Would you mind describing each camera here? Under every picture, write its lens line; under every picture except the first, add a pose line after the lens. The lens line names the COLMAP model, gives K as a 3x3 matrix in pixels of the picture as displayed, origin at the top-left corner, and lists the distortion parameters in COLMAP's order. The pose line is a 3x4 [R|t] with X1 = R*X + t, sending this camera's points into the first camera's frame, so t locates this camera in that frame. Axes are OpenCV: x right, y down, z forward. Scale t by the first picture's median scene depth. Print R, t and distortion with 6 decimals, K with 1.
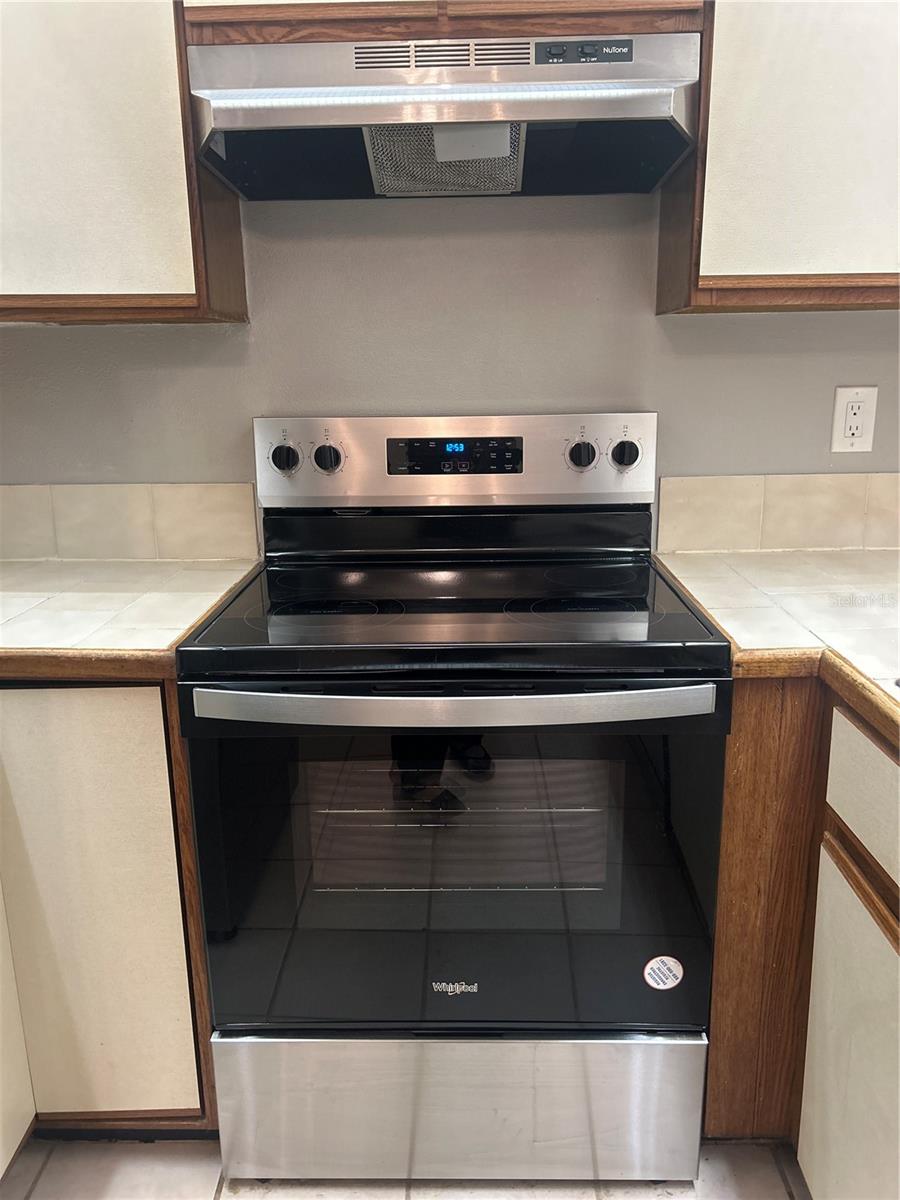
lens RADIAL K [[901.5, 0, 452.1], [0, 901.5, 596.0], [0, 0, 1]] dist [0.089152, -0.094876]
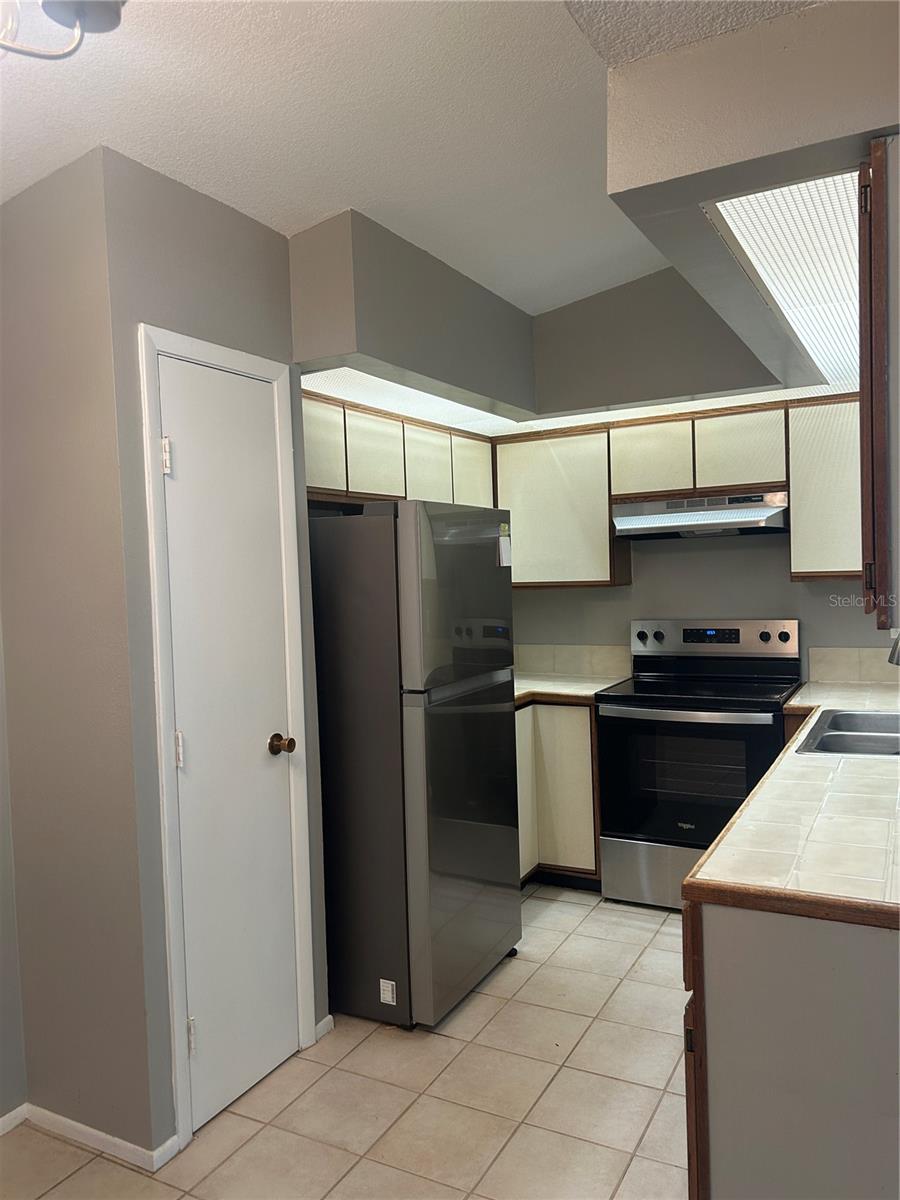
lens RADIAL K [[907.9, 0, 446.9], [0, 907.9, 606.0], [0, 0, 1]] dist [0.053891, -0.057134]
pose [[0.887242, 0.002759, -0.461297, 0.588473], [-0.092666, 0.980665, -0.172363, 0.298220], [0.451902, 0.195674, 0.870343, -1.725536]]
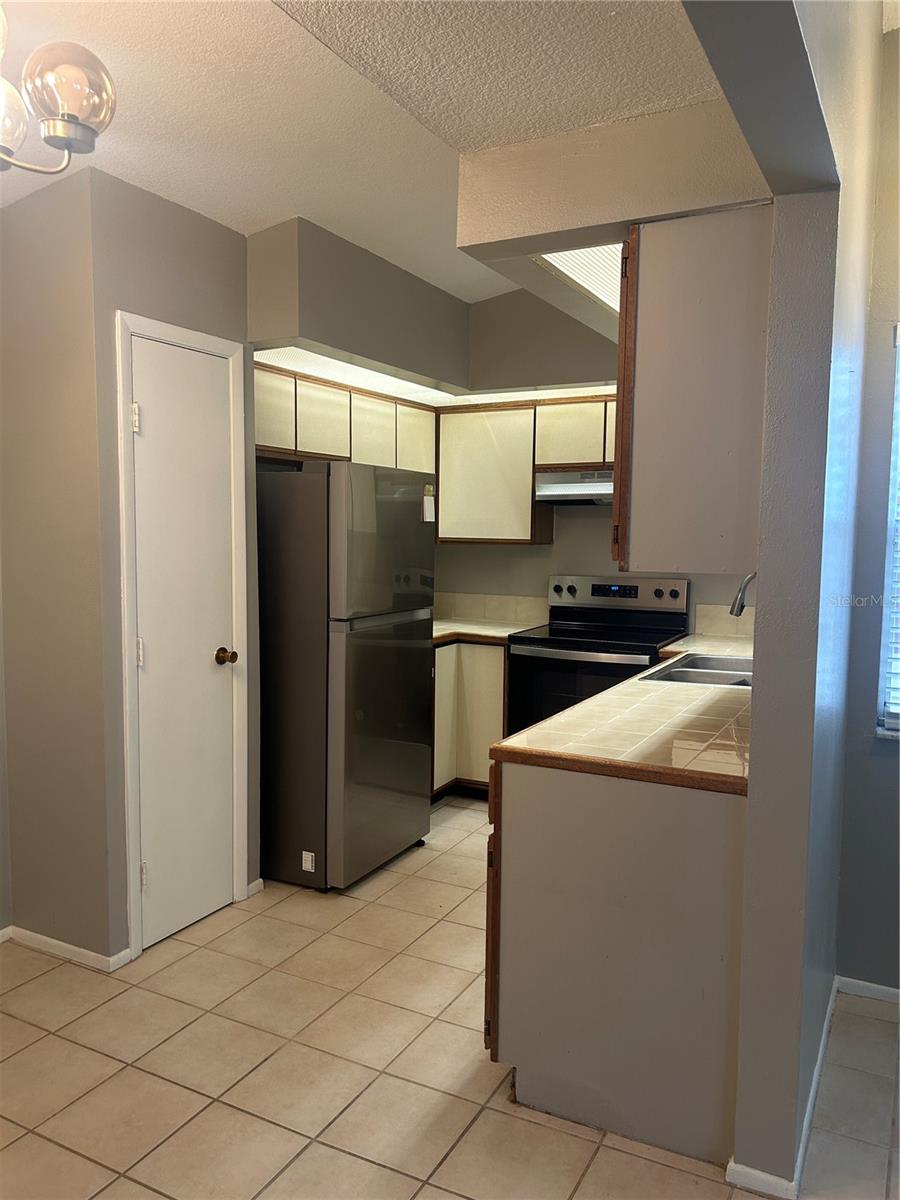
lens RADIAL K [[908.0, 0, 449.2], [0, 908.0, 610.2], [0, 0, 1]] dist [0.049780, -0.055029]
pose [[0.891704, 0.066133, -0.447762, 0.948169], [-0.135774, 0.982793, -0.125234, 0.382698], [0.431776, 0.172466, 0.885339, -2.008374]]
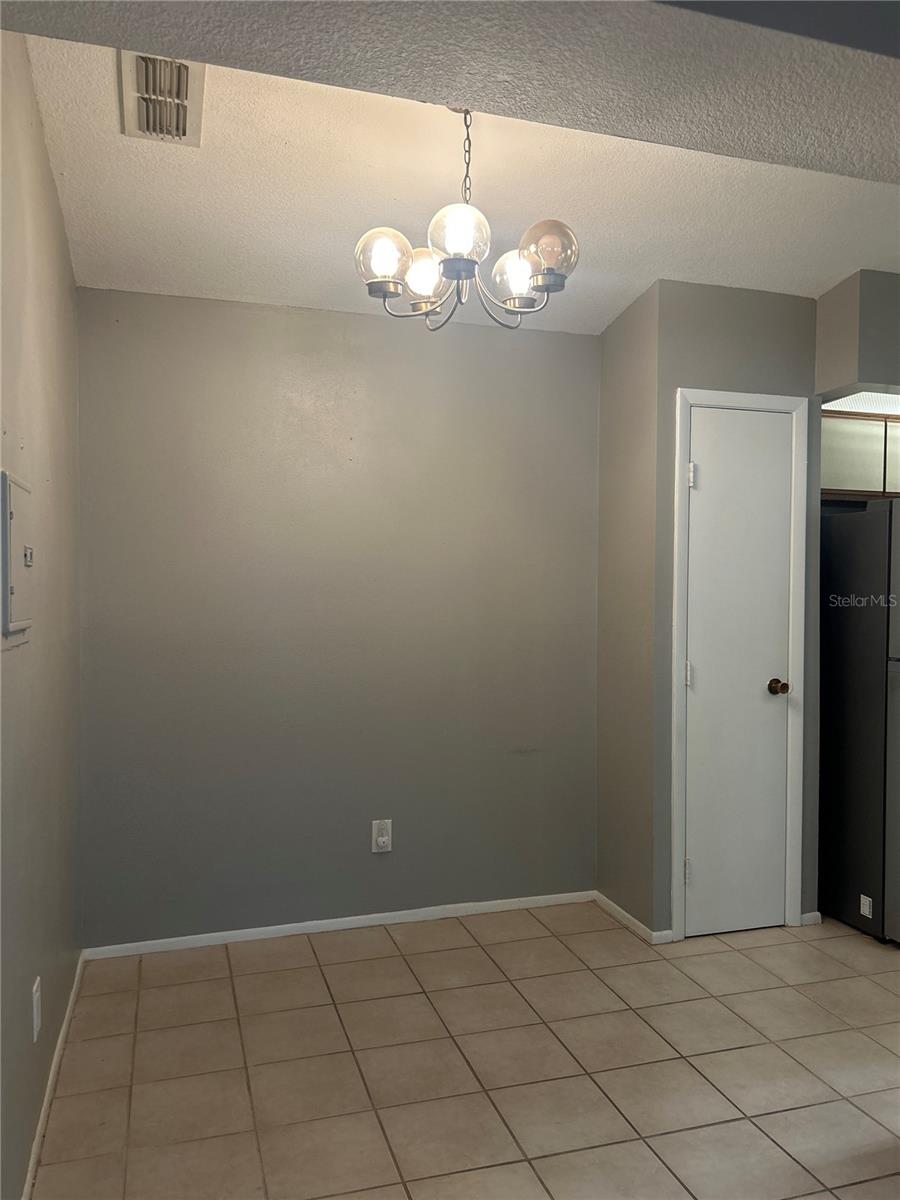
lens RADIAL K [[908.0, 0, 449.2], [0, 908.0, 610.2], [0, 0, 1]] dist [0.049780, -0.055029]
pose [[0.315110, 0.042441, -0.948106, 1.469954], [-0.244594, 0.968884, -0.037922, 0.395646], [0.916995, 0.243850, 0.315686, -1.845713]]
